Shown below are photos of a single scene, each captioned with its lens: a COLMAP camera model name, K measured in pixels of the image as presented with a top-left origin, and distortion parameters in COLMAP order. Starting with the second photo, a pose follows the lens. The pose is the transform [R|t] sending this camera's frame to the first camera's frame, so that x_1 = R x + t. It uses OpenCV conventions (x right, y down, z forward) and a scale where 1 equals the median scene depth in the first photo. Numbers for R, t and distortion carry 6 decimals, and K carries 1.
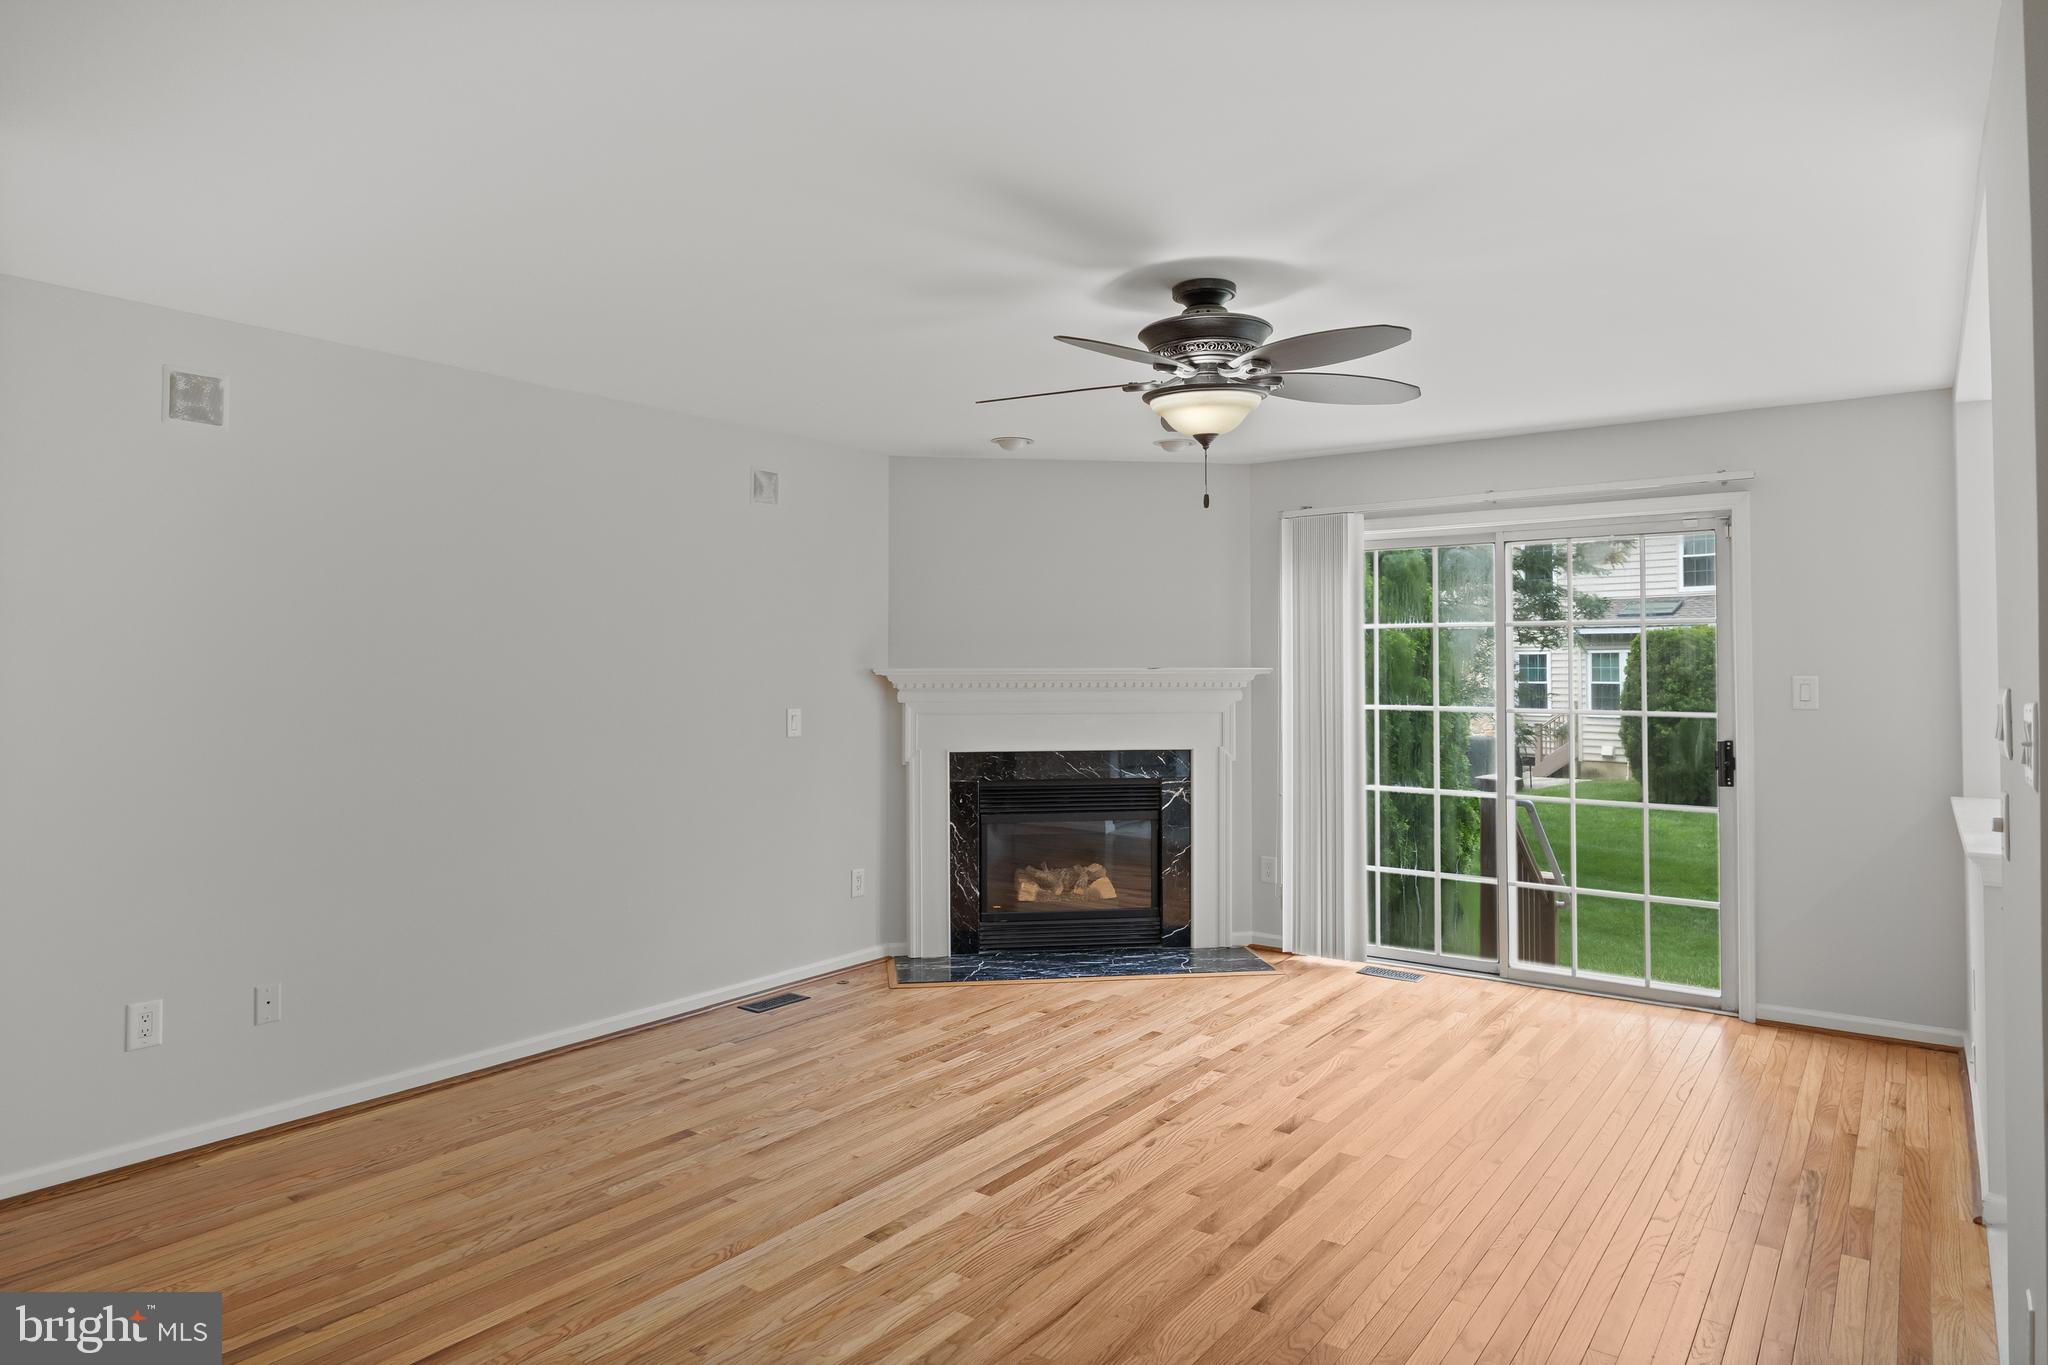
lens RADIAL K [[1202.9, 0, 1024.6], [0, 1202.9, 673.8], [0, 0, 1]] dist [-0.006461, -0.001551]
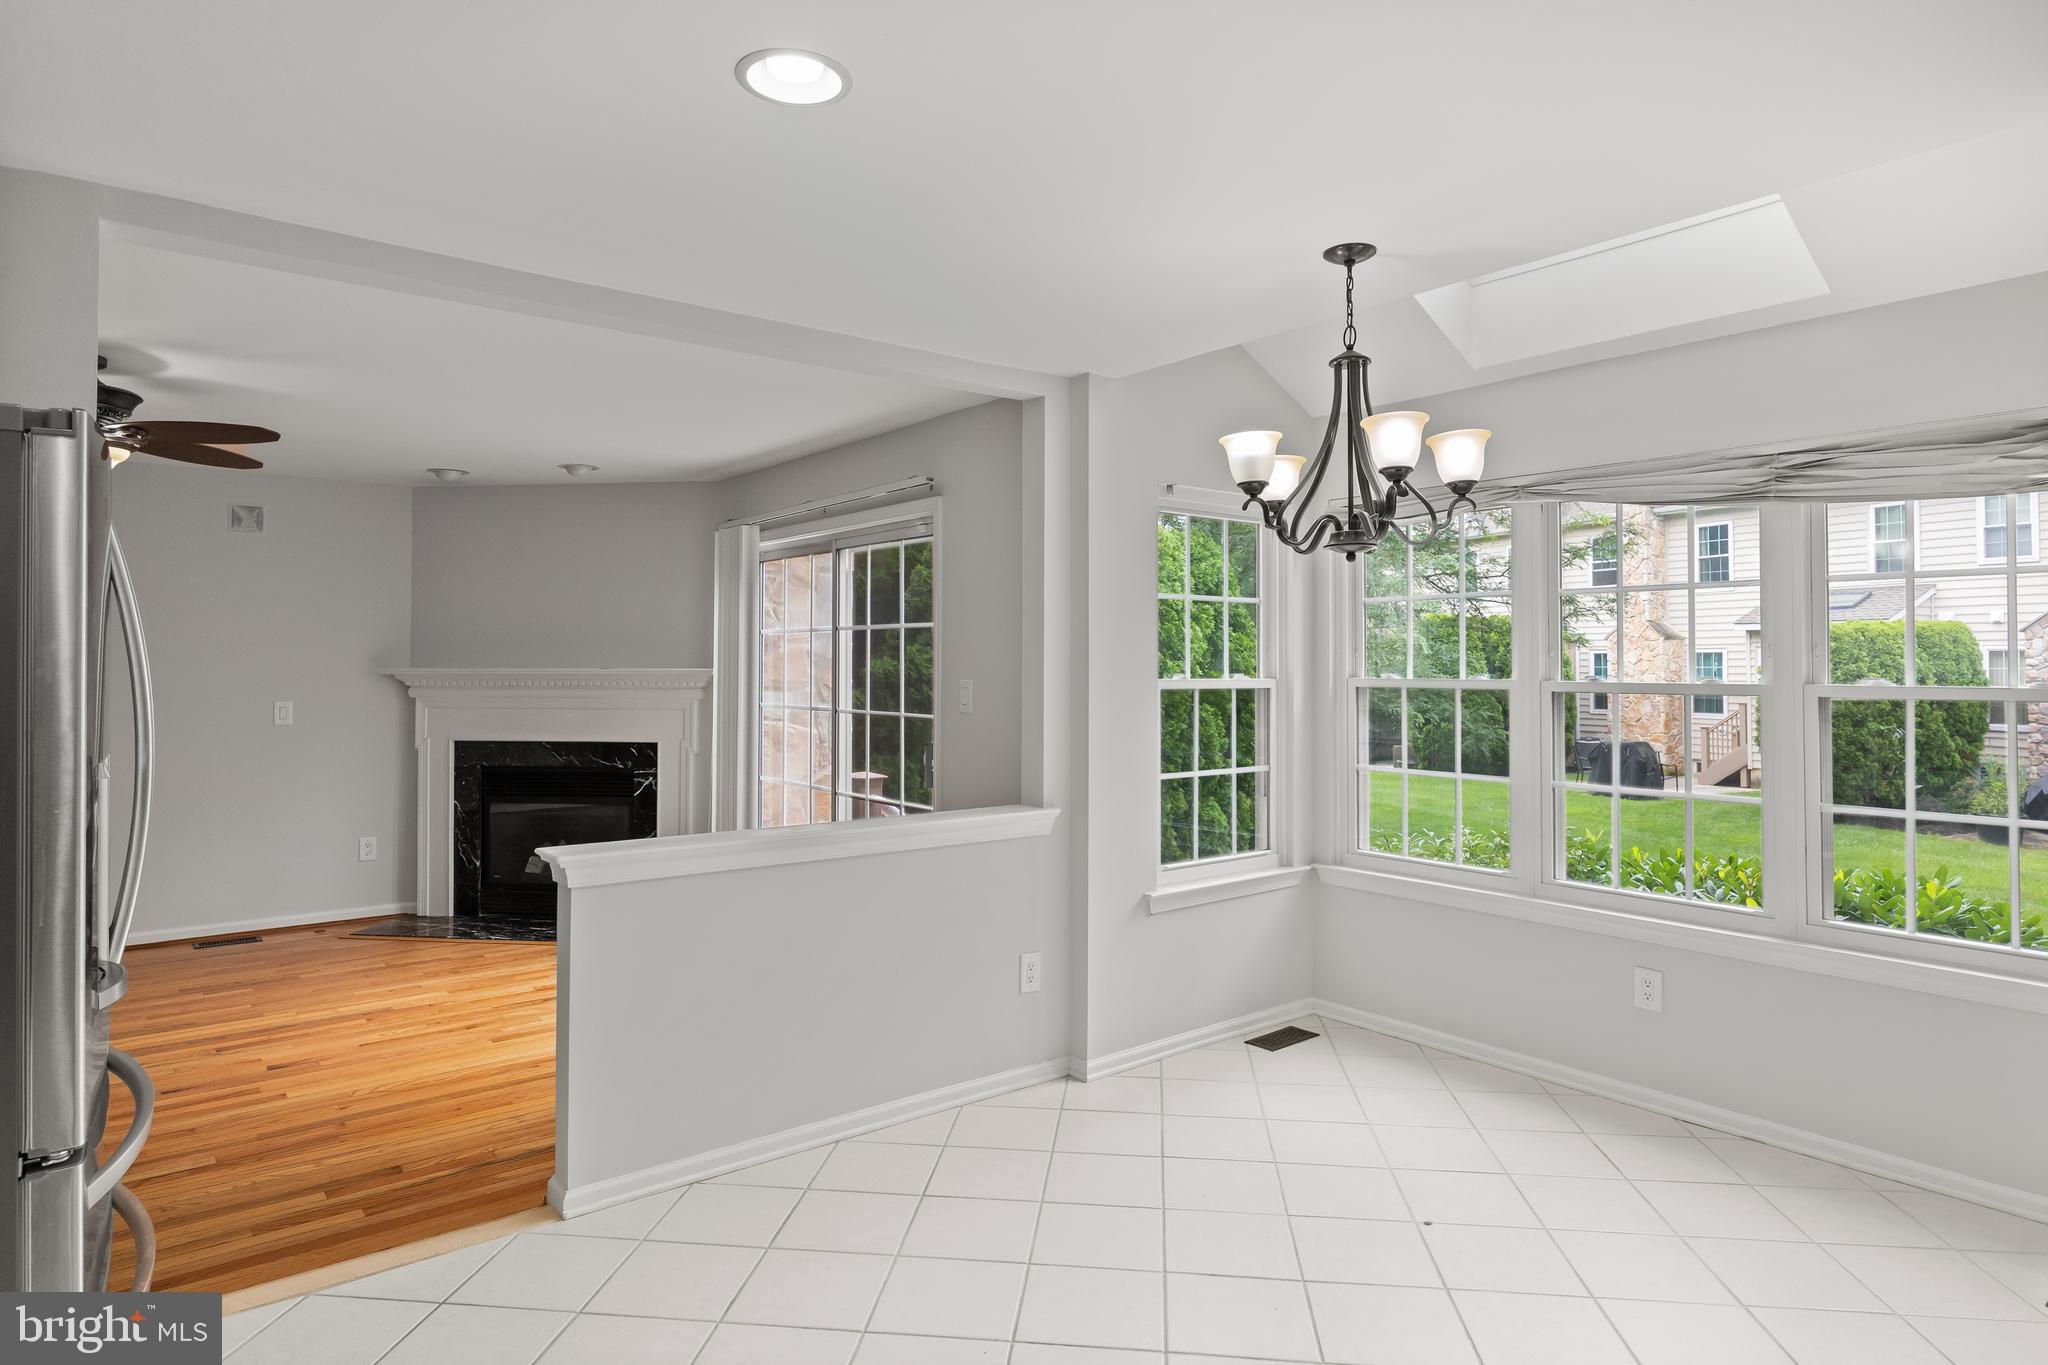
lens RADIAL K [[1152.7, 0, 1018.9], [0, 1152.7, 671.7], [0, 0, 1]] dist [-0.002716, -0.001060]
pose [[0.967969, 0.004996, -0.251019, 0.746583], [-0.004348, 0.999986, 0.003133, -0.007022], [0.251031, -0.001941, 0.967977, 0.062675]]
